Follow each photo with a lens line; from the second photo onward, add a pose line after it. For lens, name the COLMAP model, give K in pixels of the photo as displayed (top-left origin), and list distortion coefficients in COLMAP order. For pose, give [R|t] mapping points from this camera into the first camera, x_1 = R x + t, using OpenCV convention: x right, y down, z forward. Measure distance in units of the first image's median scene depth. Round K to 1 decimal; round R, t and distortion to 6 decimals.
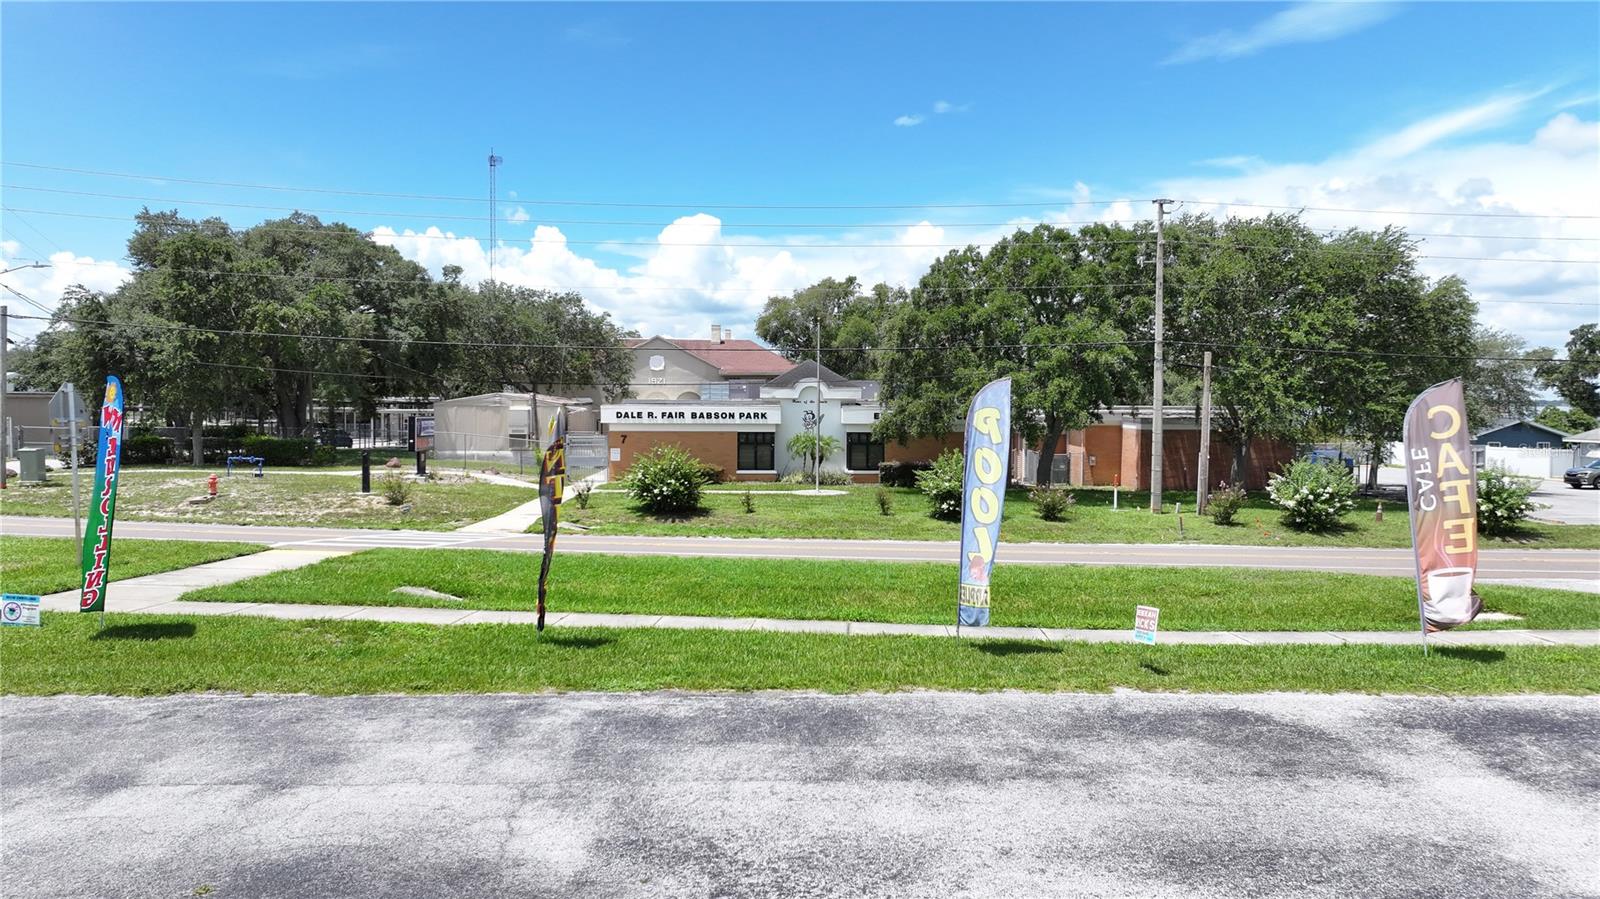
lens RADIAL K [[1116.1, 0, 811.6], [0, 1116.1, 453.5], [0, 0, 1]] dist [-0.001554, 0.016294]
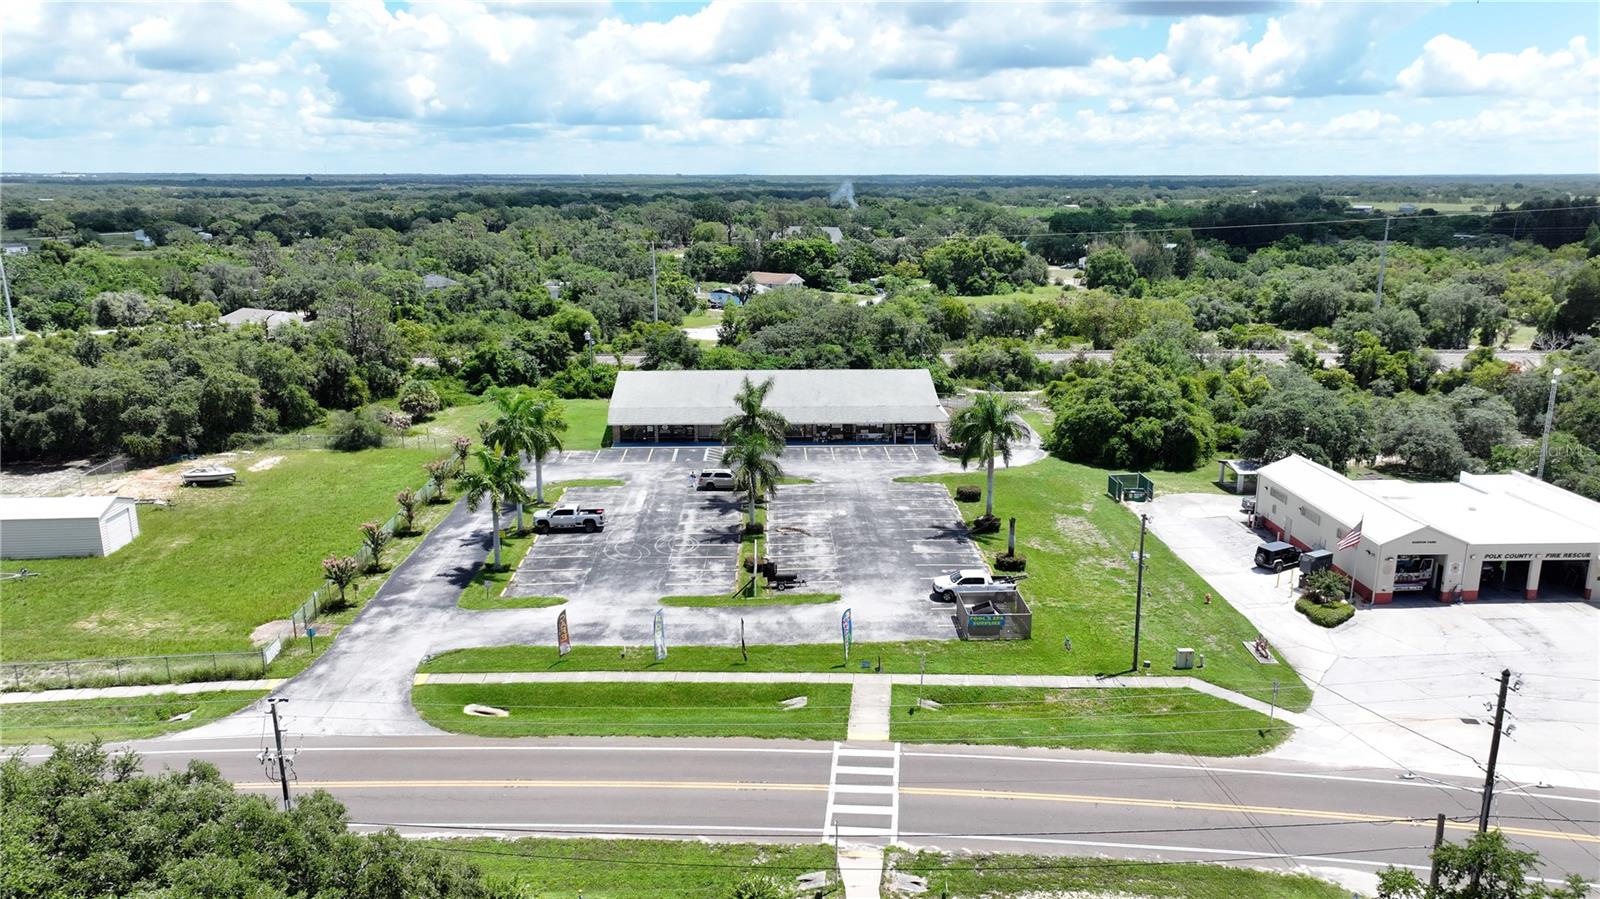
lens RADIAL K [[1116.1, 0, 807.3], [0, 1116.1, 449.1], [0, 0, 1]] dist [-0.001554, 0.016294]
pose [[-0.999997, -0.001644, -0.001802, -0.181640], [-0.002086, 0.959328, 0.282287, -0.736740], [0.001264, 0.282290, -0.959328, 1.919781]]
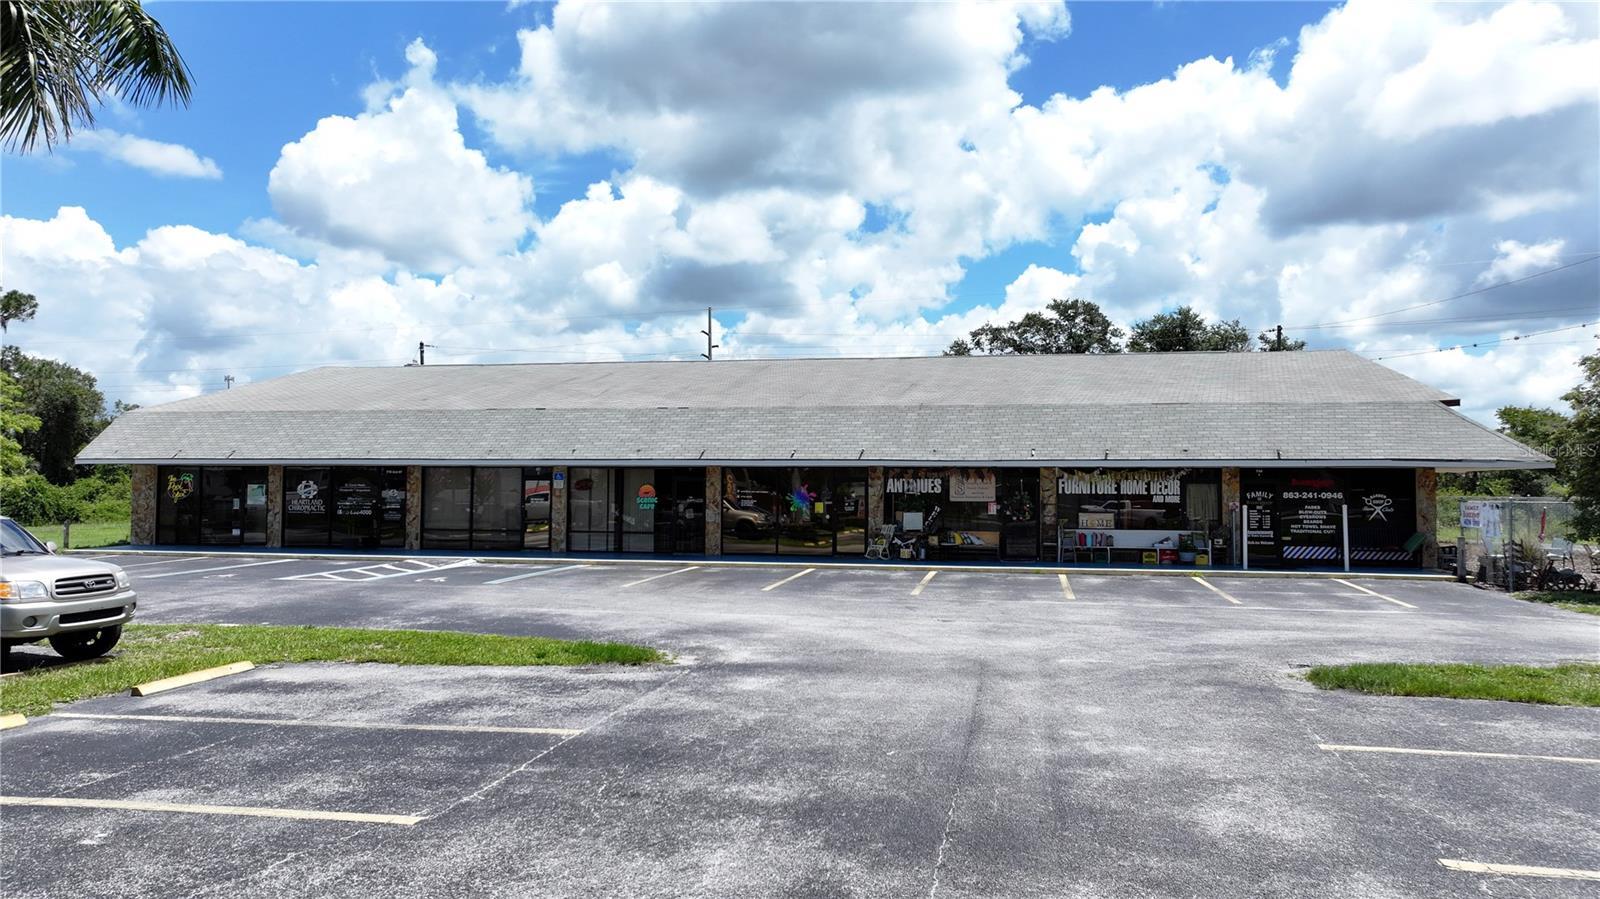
lens RADIAL K [[1116.1, 0, 811.3], [0, 1116.1, 456.7], [0, 0, 1]] dist [-0.001554, 0.016294]
pose [[-0.974414, -0.000564, 0.224761, -0.326718], [0.002340, 0.999917, 0.012654, 0.029301], [-0.224749, 0.012856, -0.974332, -0.309735]]
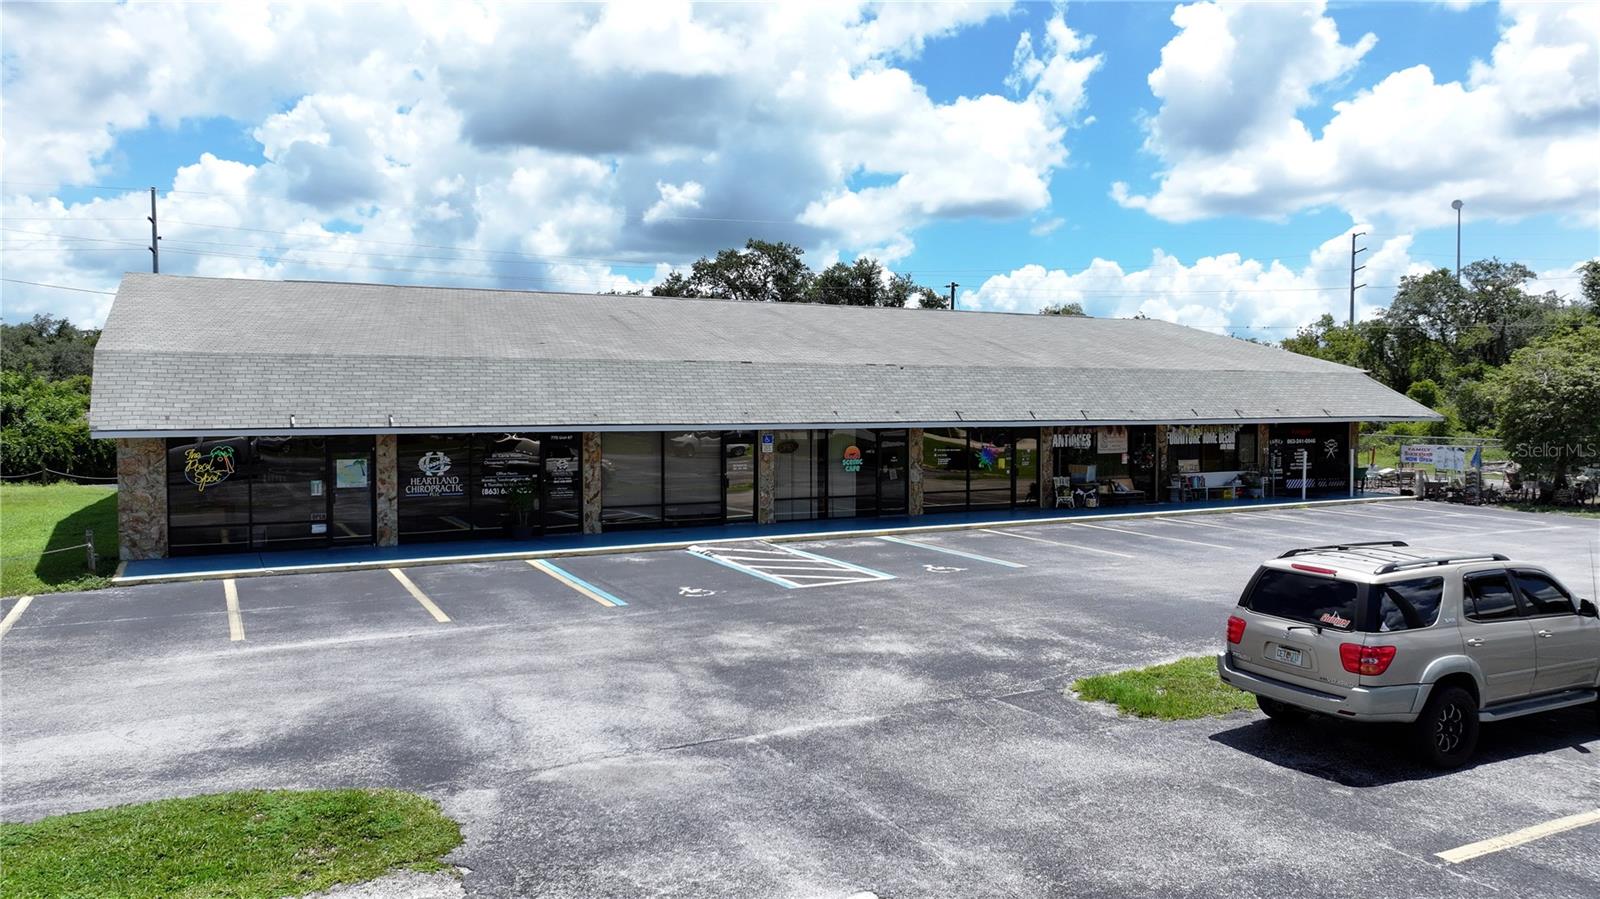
lens RADIAL K [[1116.1, 0, 811.9], [0, 1116.1, 435.1], [0, 0, 1]] dist [-0.001554, 0.016294]
pose [[-0.896155, 0.011847, -0.443582, 0.280102], [-0.020351, 0.997494, 0.067754, 0.003531], [0.443273, 0.069745, -0.893669, -0.395399]]
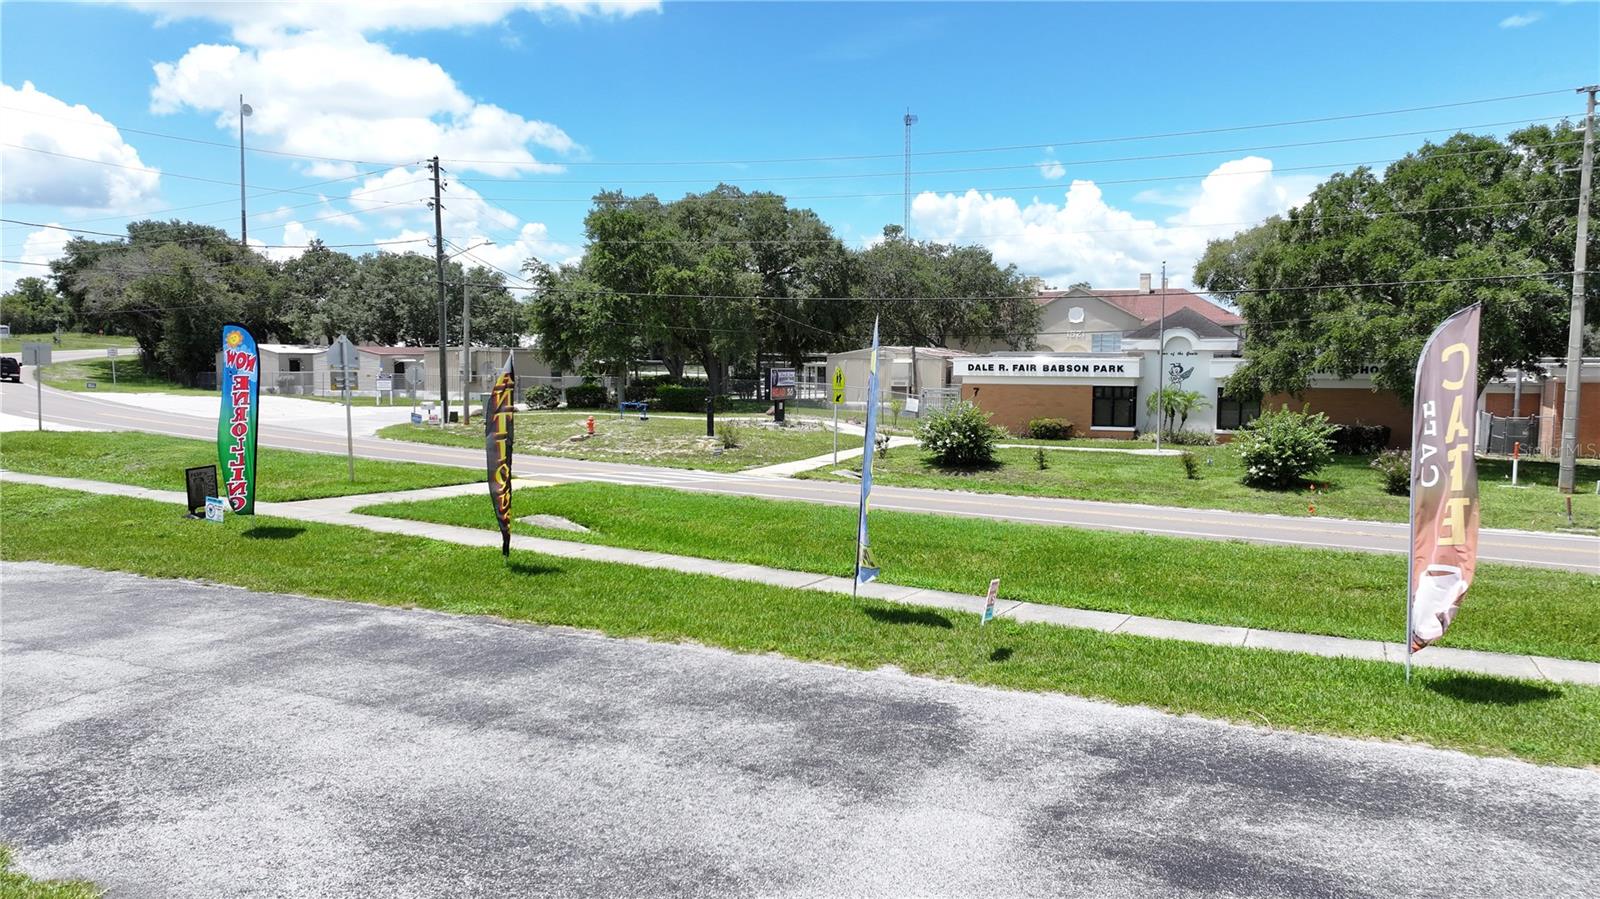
lens RADIAL K [[1116.1, 0, 812.2], [0, 1116.1, 456.1], [0, 0, 1]] dist [-0.001554, 0.016294]
pose [[0.894334, 0.038114, -0.445774, 0.186967], [-0.019659, 0.998750, 0.045953, 0.001922], [0.446969, -0.032334, 0.893965, 0.060567]]
